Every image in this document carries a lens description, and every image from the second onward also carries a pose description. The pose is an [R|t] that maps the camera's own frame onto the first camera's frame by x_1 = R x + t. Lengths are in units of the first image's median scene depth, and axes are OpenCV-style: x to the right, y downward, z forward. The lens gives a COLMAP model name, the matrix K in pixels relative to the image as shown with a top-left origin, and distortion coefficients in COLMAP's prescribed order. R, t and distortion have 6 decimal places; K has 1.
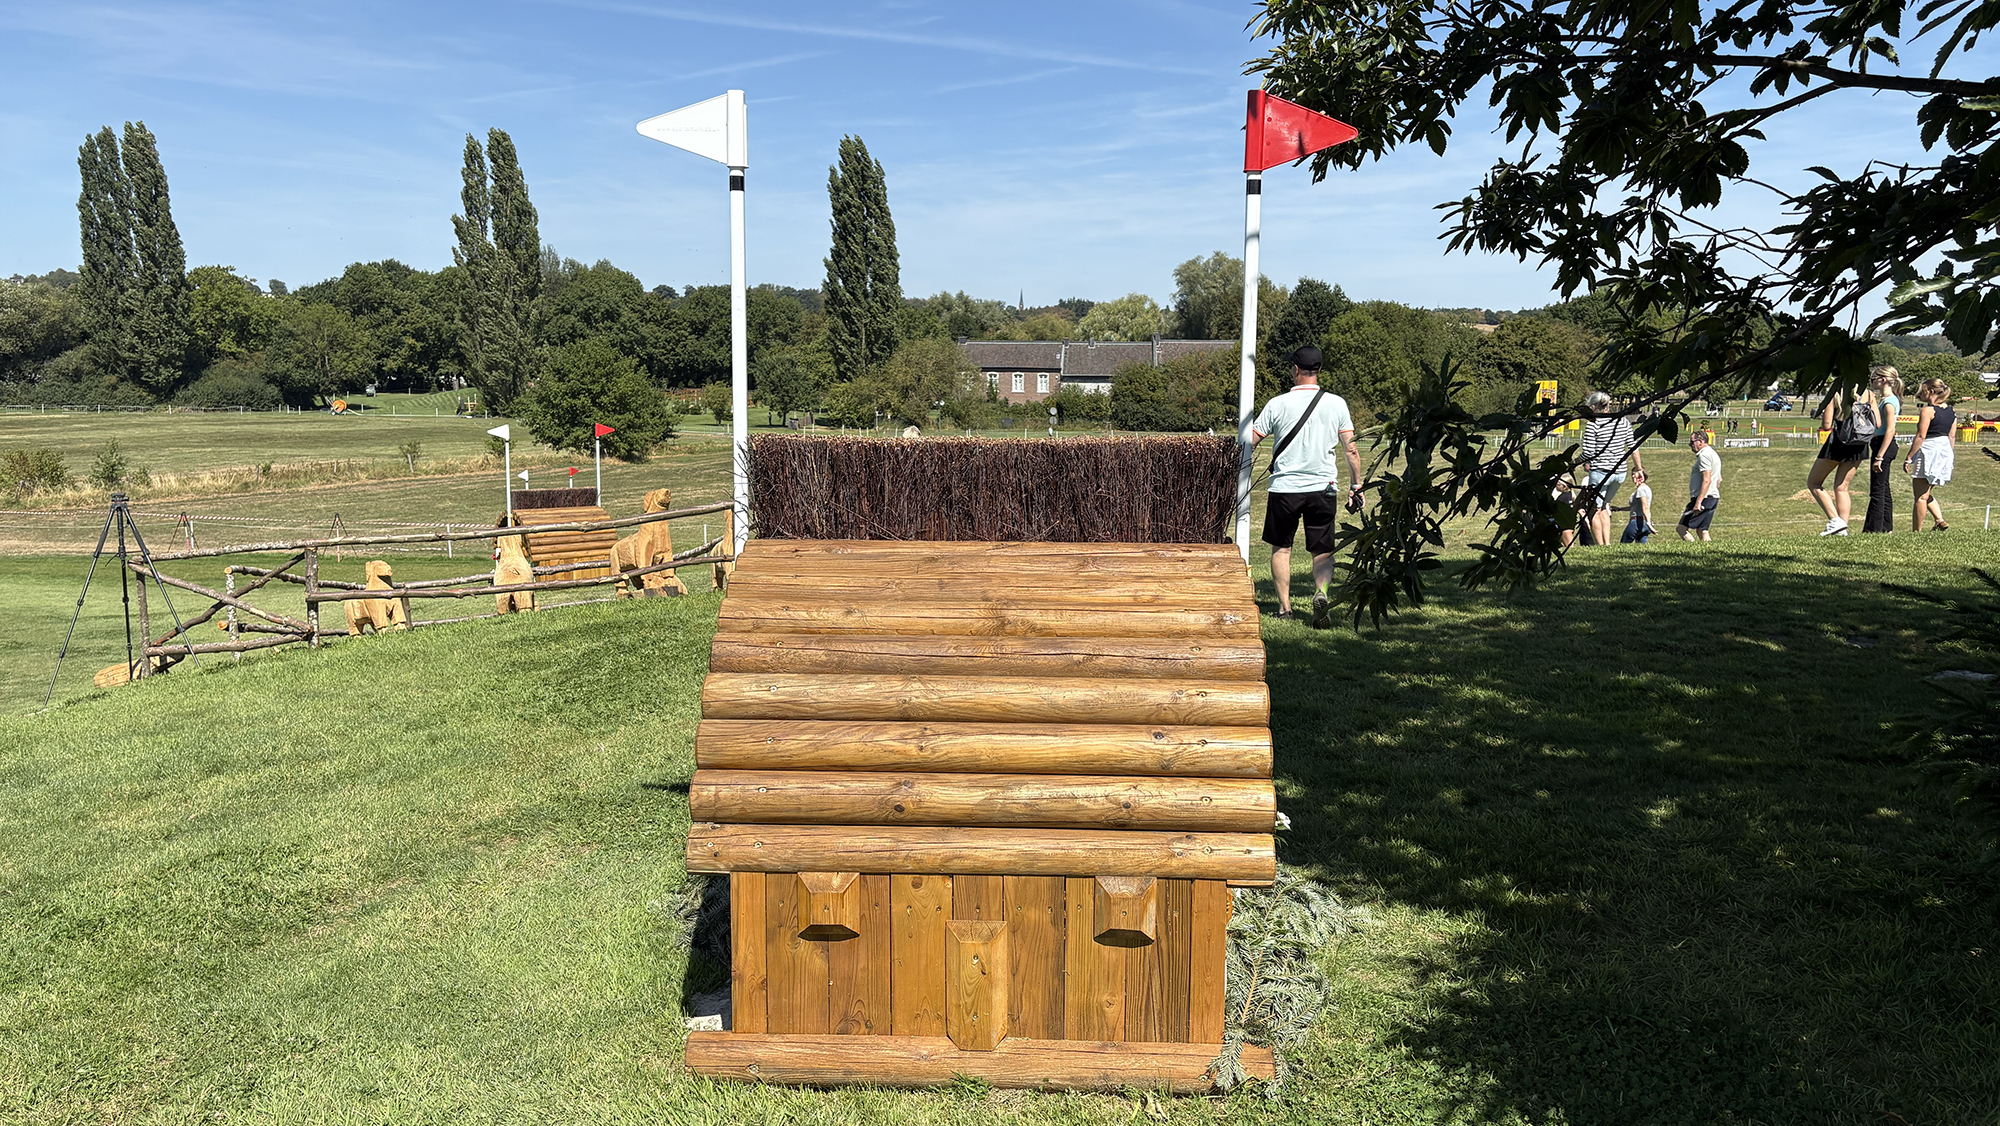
lens RADIAL K [[1571.0, 0, 1000.0], [0, 1571.0, 563.0], [0, 0, 1]] dist [0.173109, -0.198543]
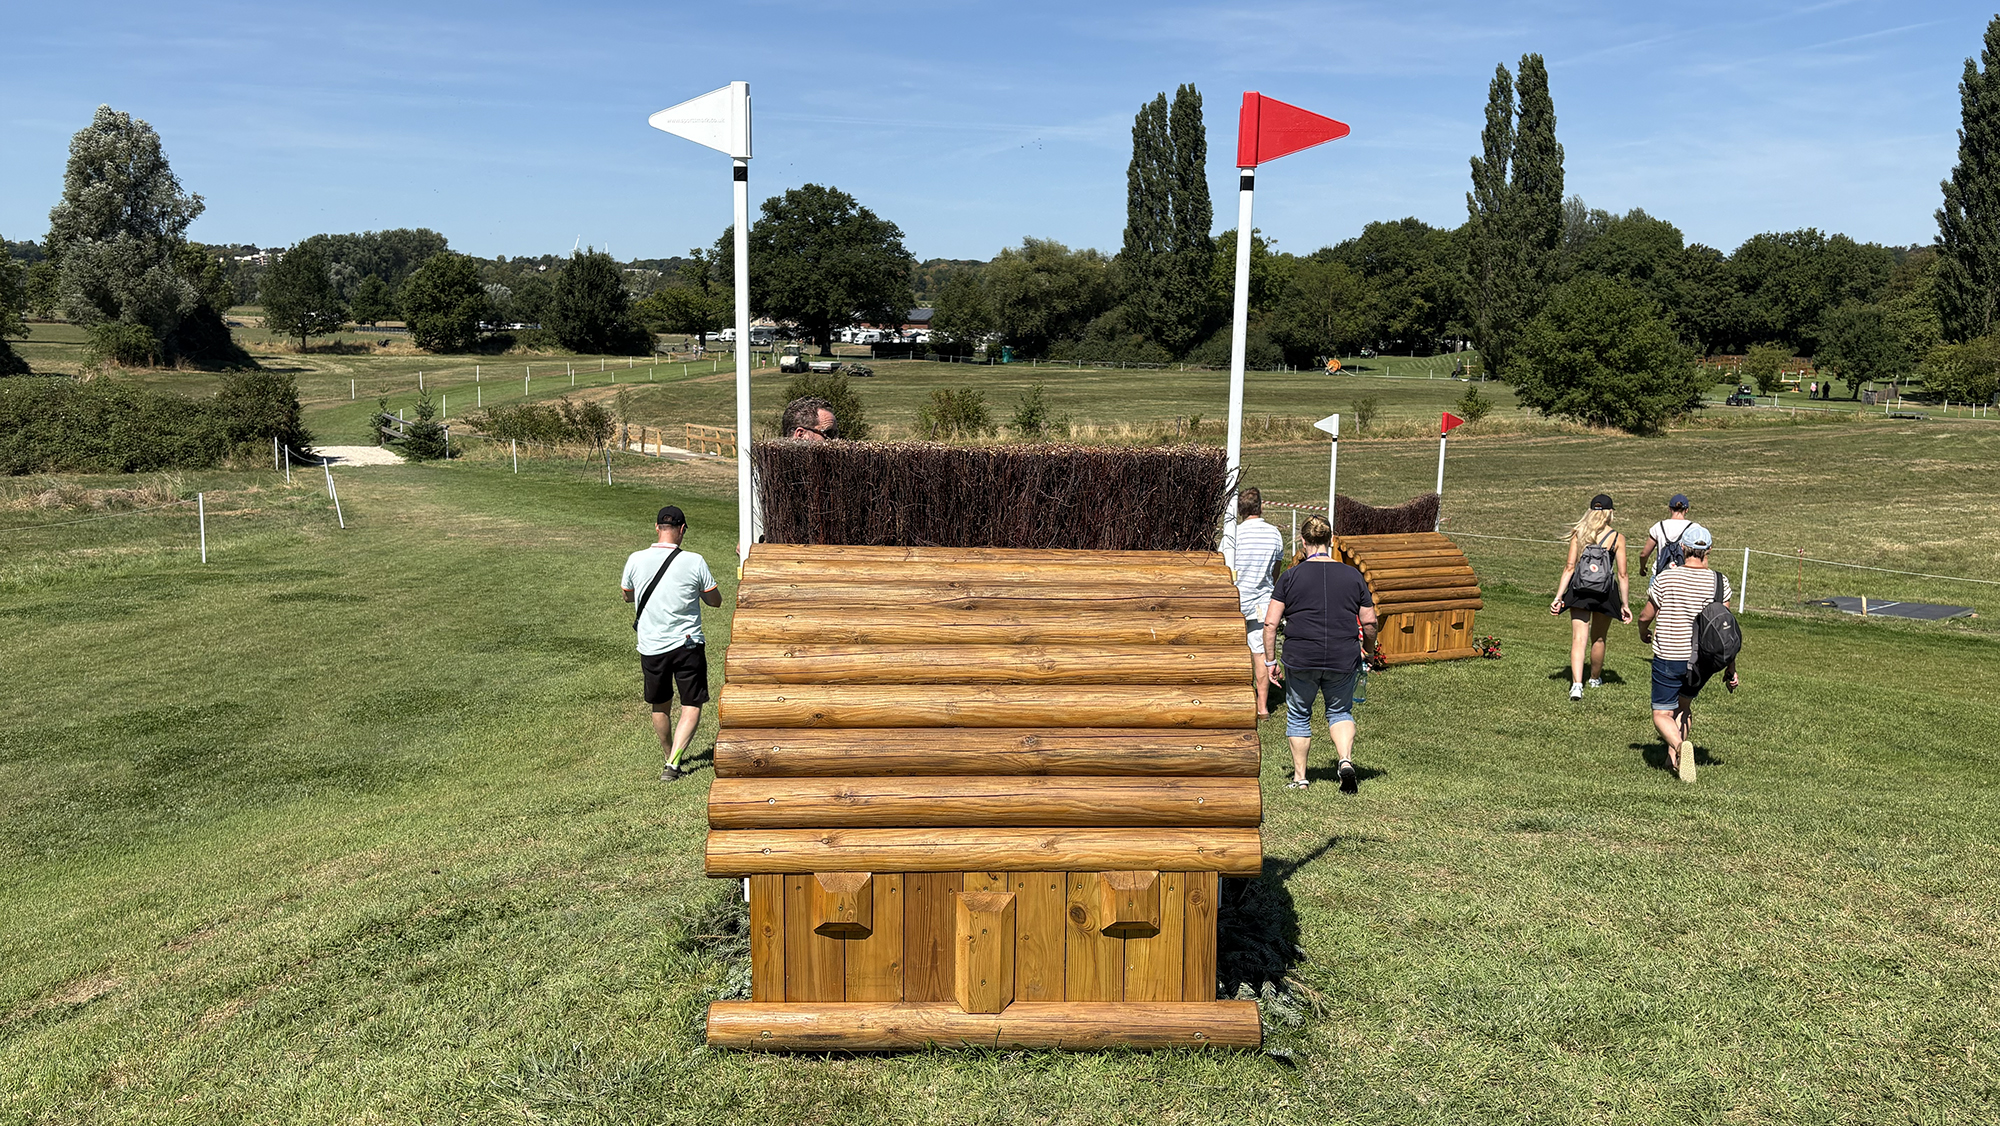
lens RADIAL K [[1609.2, 0, 1005.0], [0, 1609.2, 544.4], [0, 0, 1]] dist [0.094873, -0.068574]
pose [[0.821649, 0.086687, -0.563364, -0.019096], [-0.084053, 0.995989, 0.030668, -0.004720], [0.563763, 0.022154, 0.825639, 0.093601]]
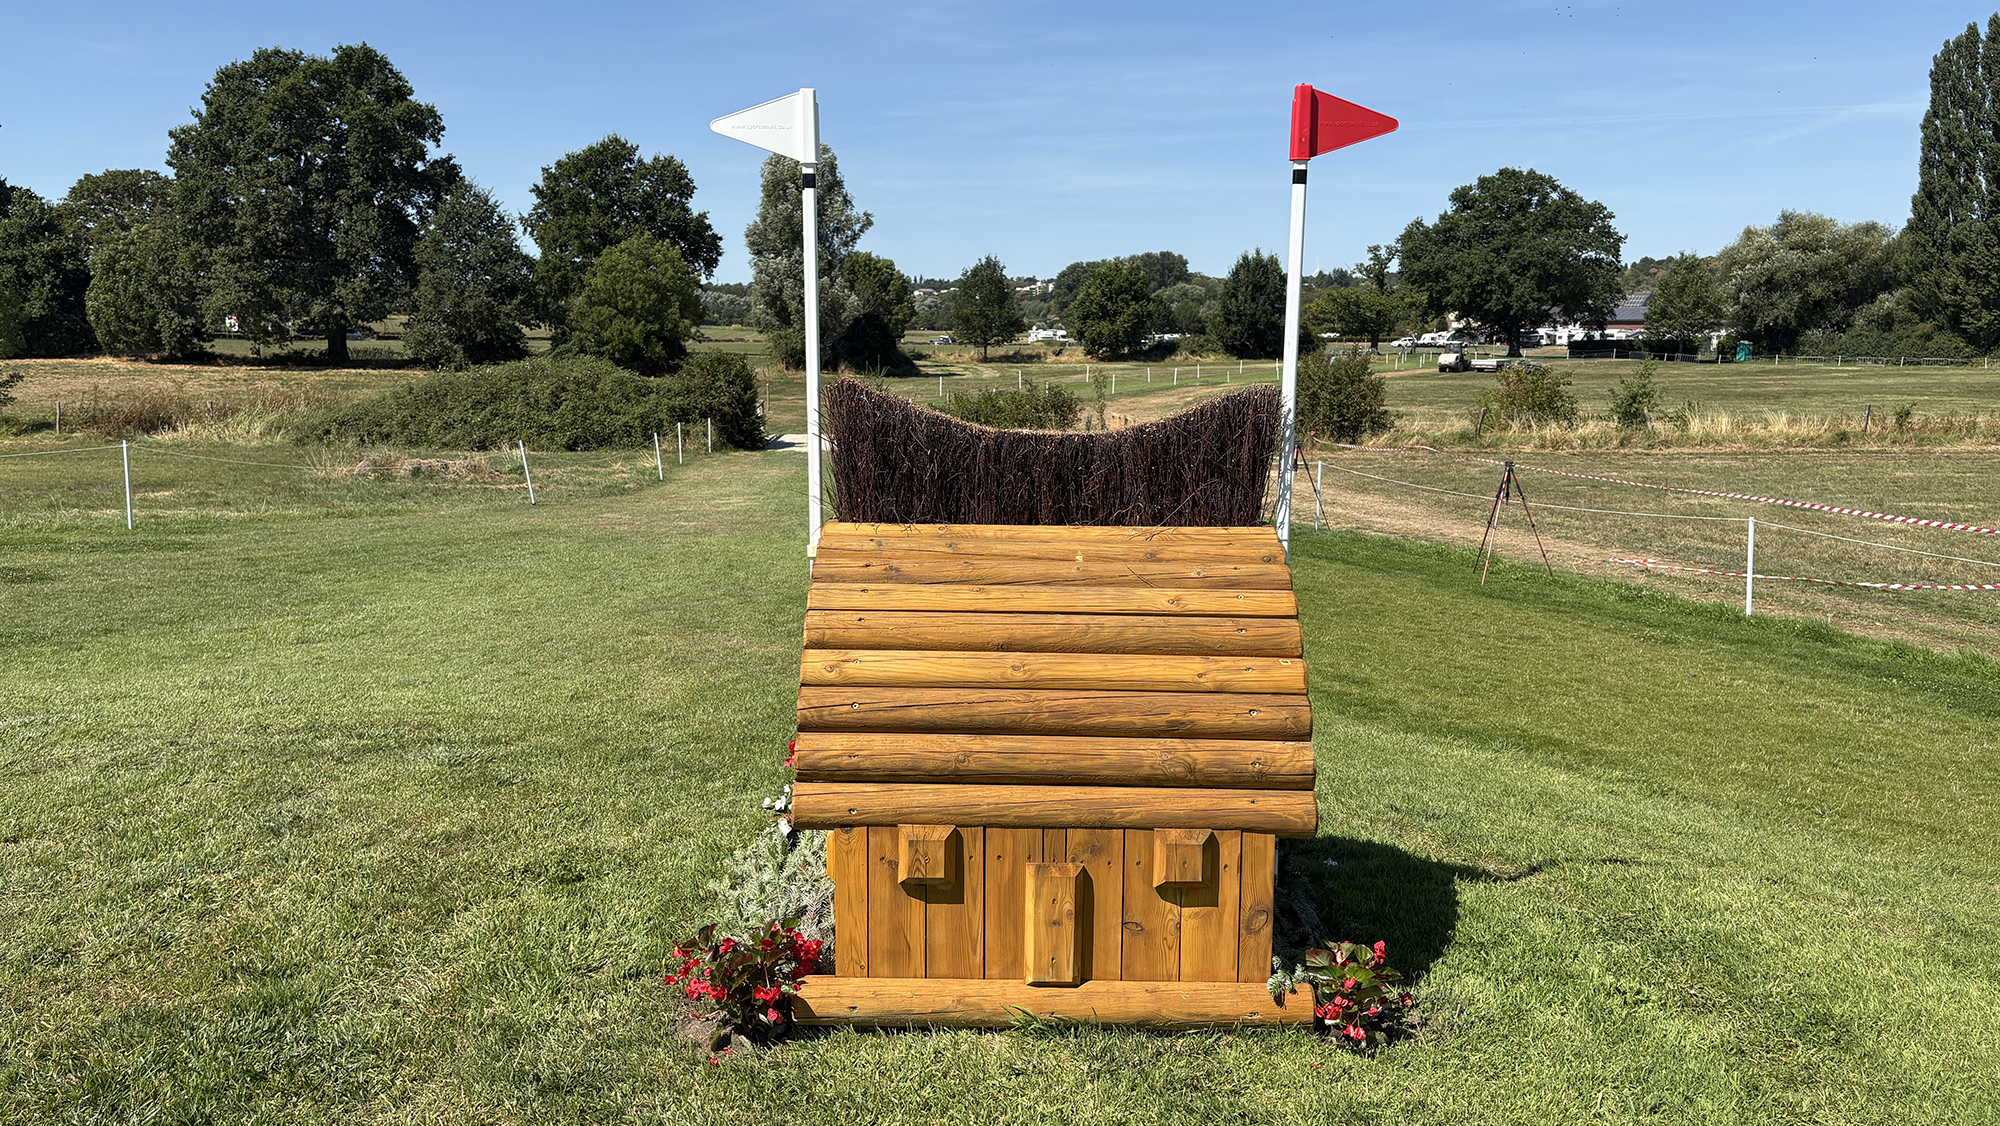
lens RADIAL K [[1609.2, 0, 1005.0], [0, 1609.2, 544.4], [0, 0, 1]] dist [0.094873, -0.068574]
pose [[0.494241, 0.106581, -0.862767, -0.029087], [-0.103022, 0.992643, 0.063608, -0.005461], [0.863199, 0.057446, 0.501585, 0.156879]]
